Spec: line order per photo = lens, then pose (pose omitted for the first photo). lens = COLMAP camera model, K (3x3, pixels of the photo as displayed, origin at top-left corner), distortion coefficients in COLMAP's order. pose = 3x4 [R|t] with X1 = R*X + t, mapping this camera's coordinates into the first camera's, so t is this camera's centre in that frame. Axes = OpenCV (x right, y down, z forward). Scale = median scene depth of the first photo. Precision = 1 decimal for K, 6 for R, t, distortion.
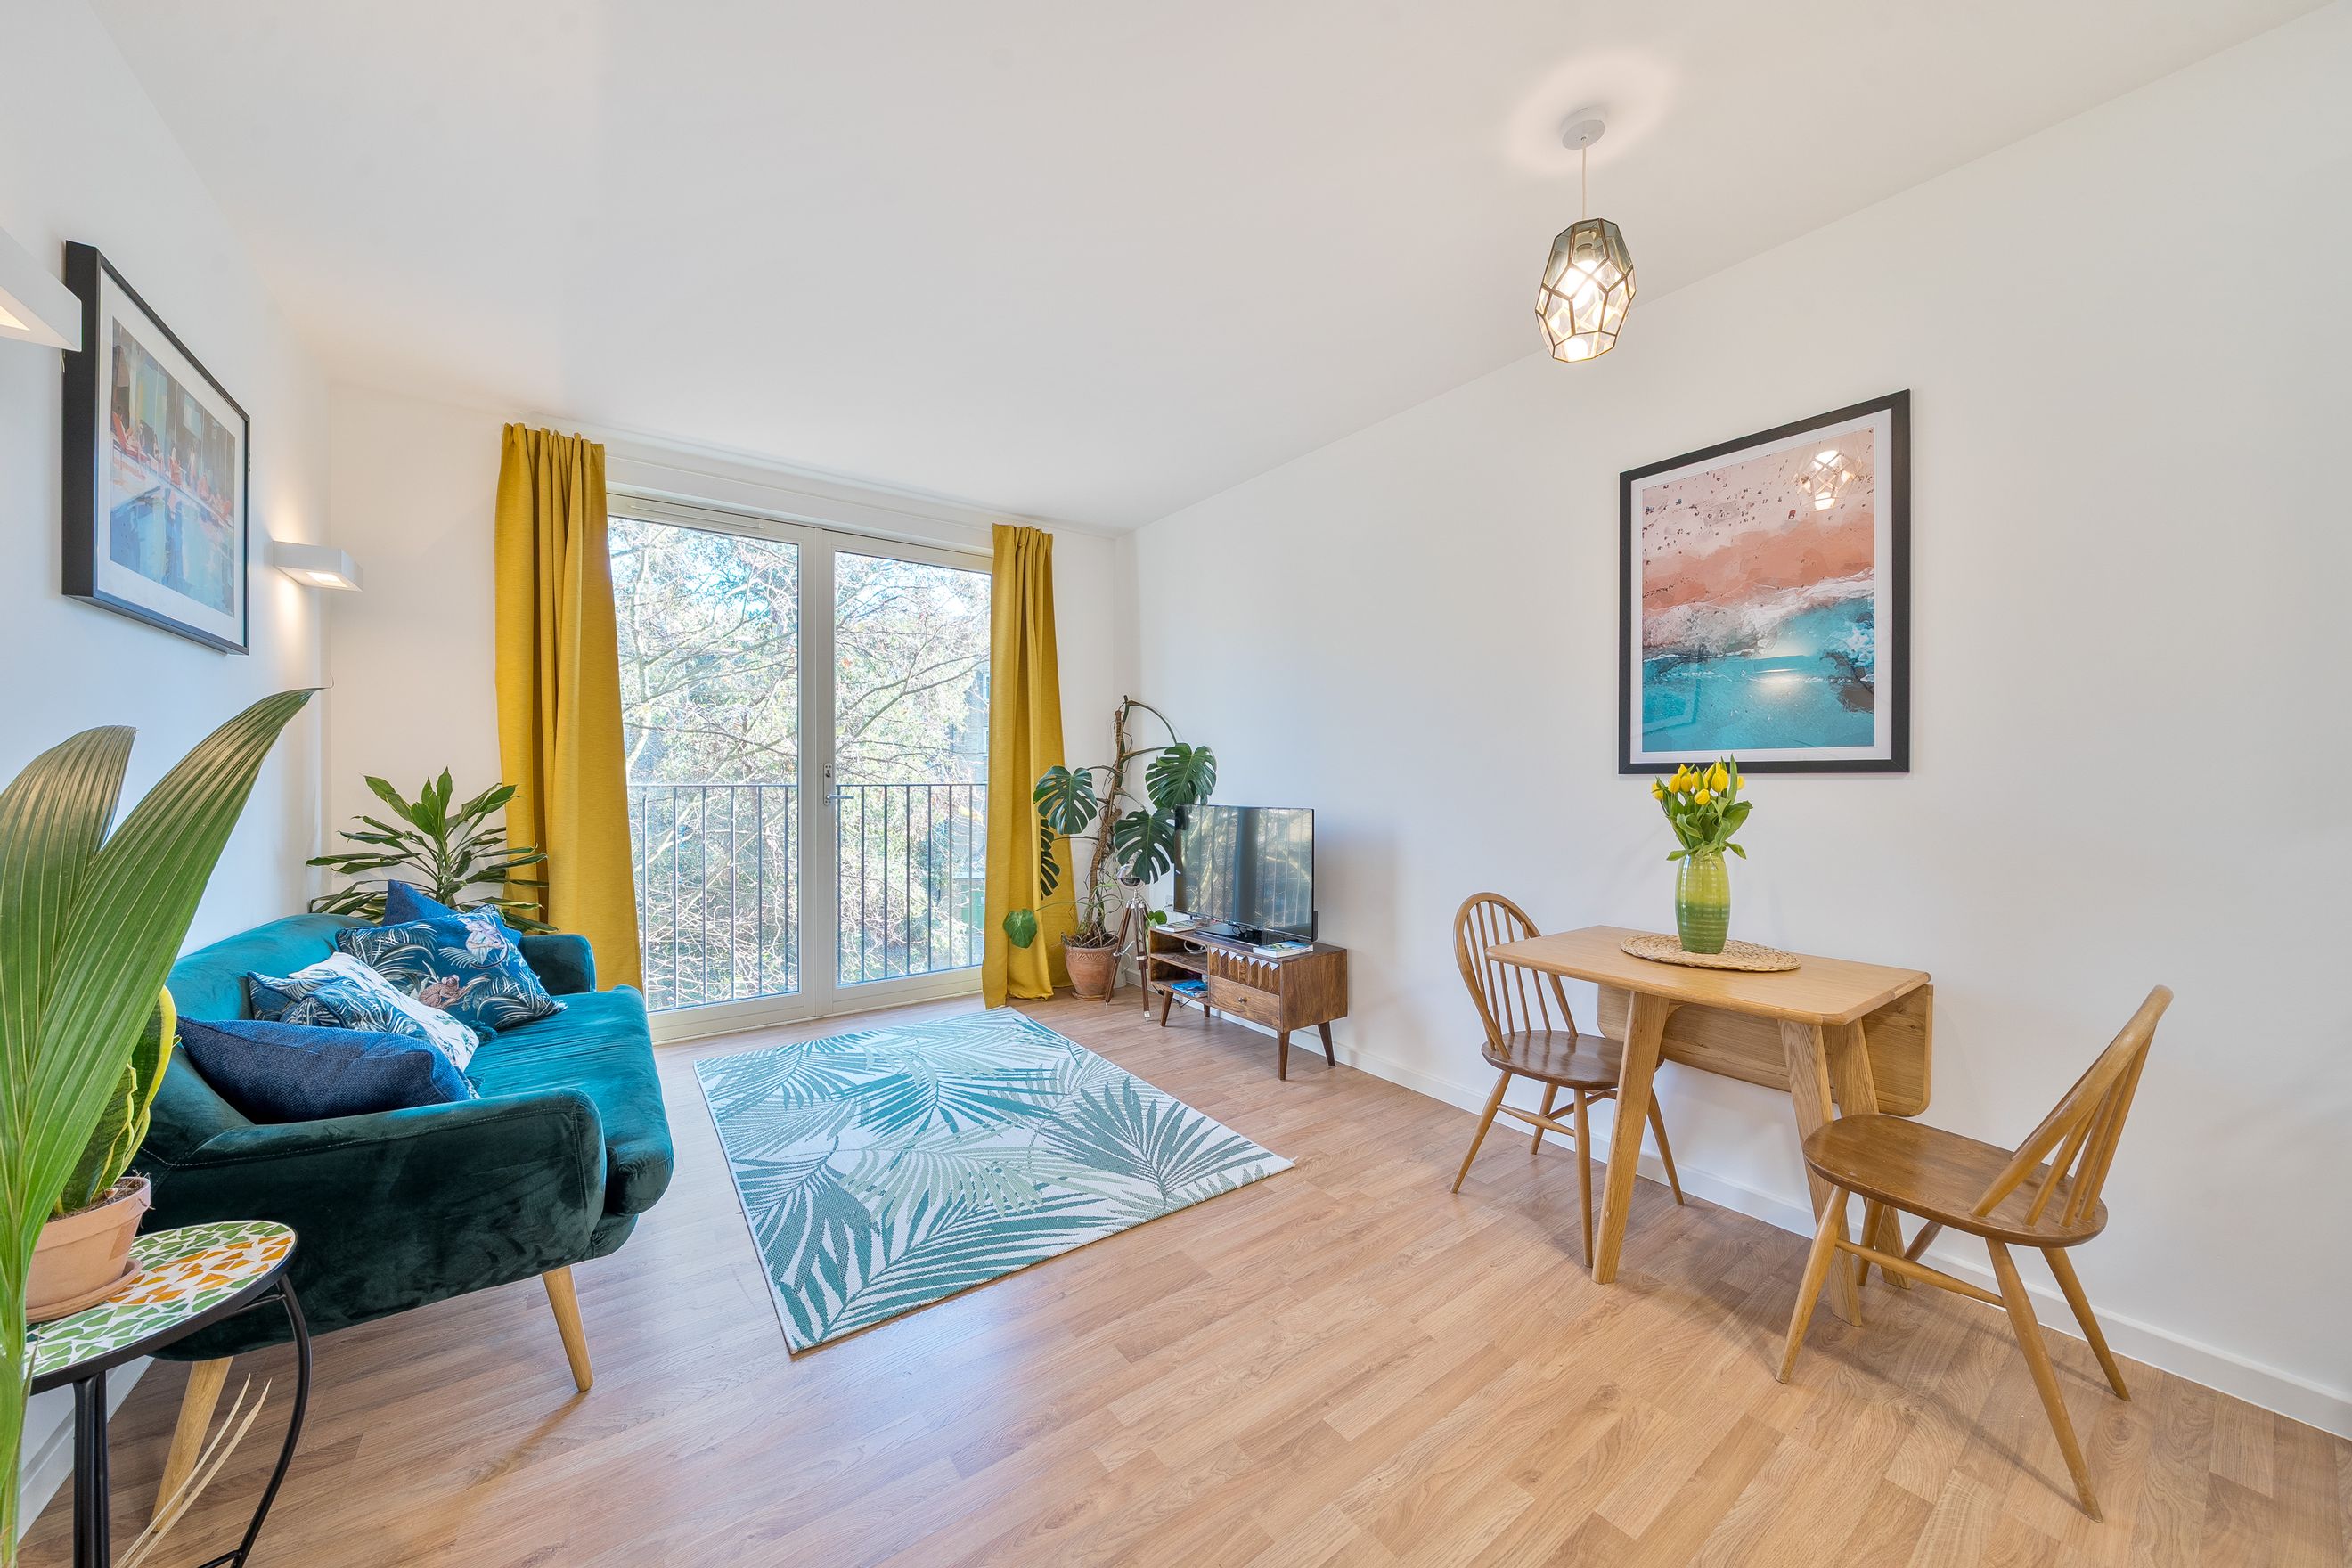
lens RADIAL K [[834.4, 0, 1161.7], [0, 834.4, 784.7], [0, 0, 1]] dist [0.000287, -0.000300]
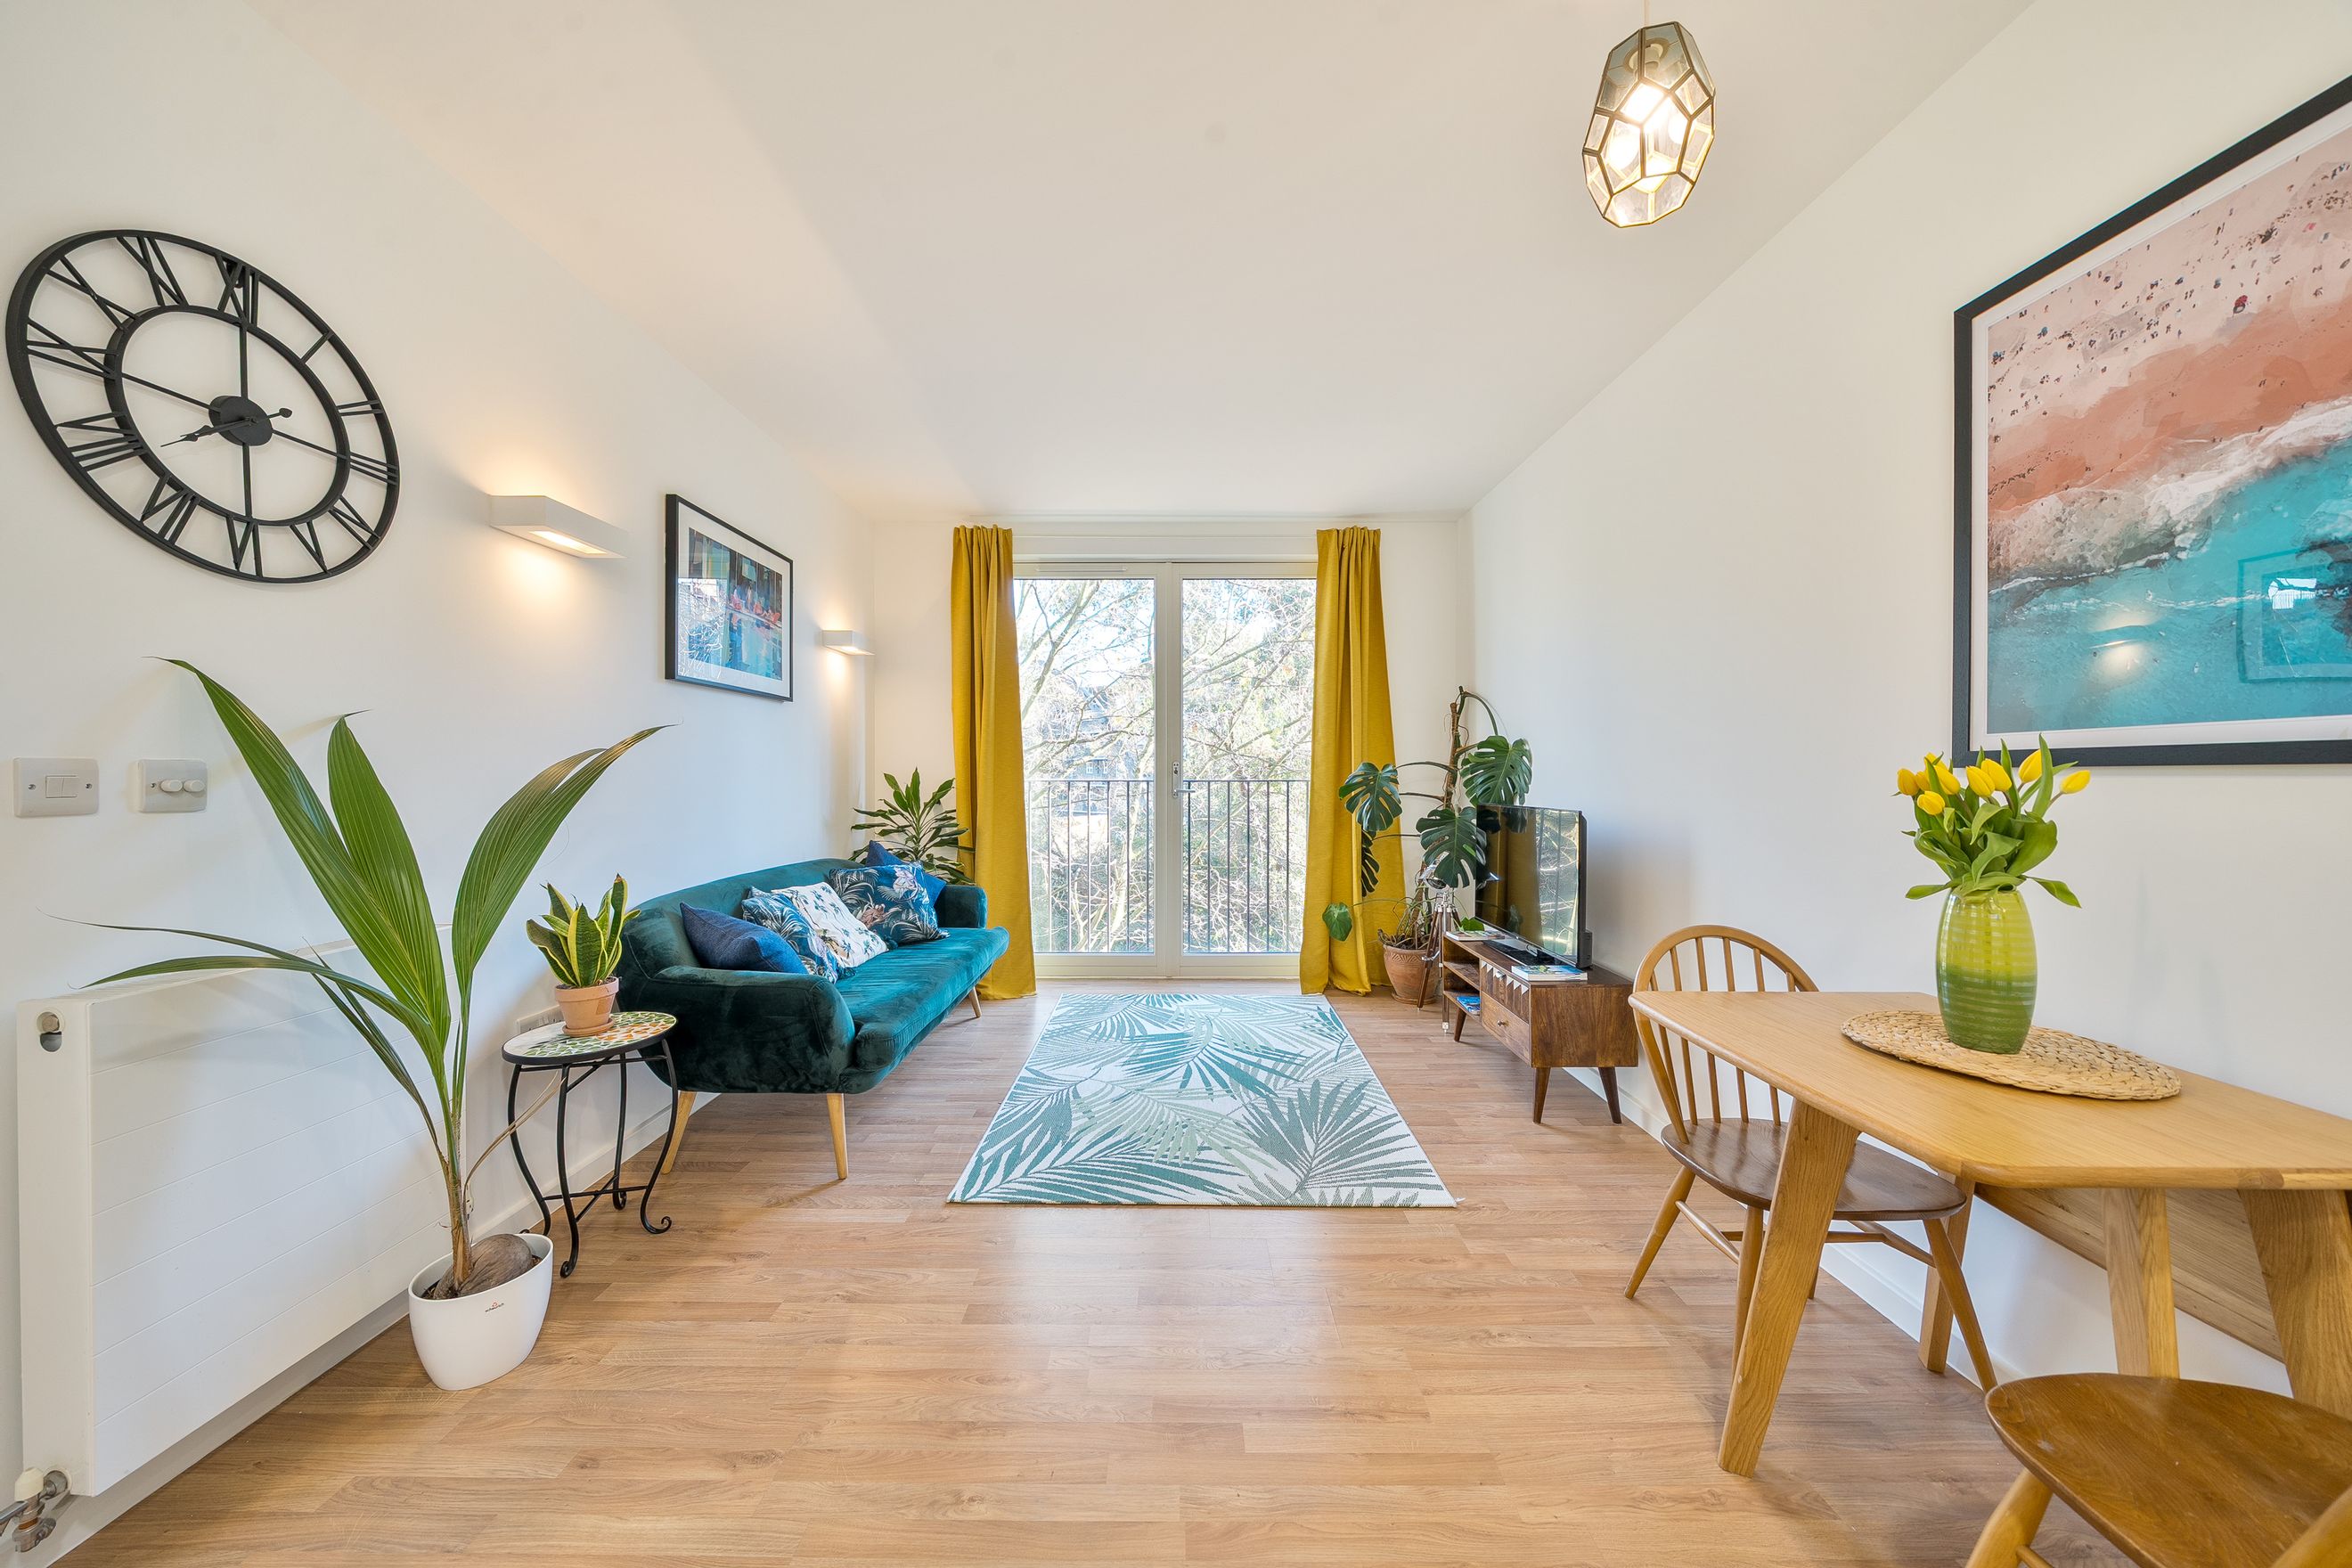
lens RADIAL K [[808.3, 0, 1129.9], [0, 808.3, 782.6], [0, 0, 1]] dist [-0.000255, -0.000085]
pose [[0.798735, 0.005656, -0.601656, 0.364062], [-0.004631, 0.999984, 0.003252, -0.000224], [0.601665, 0.000189, 0.798749, 0.086443]]
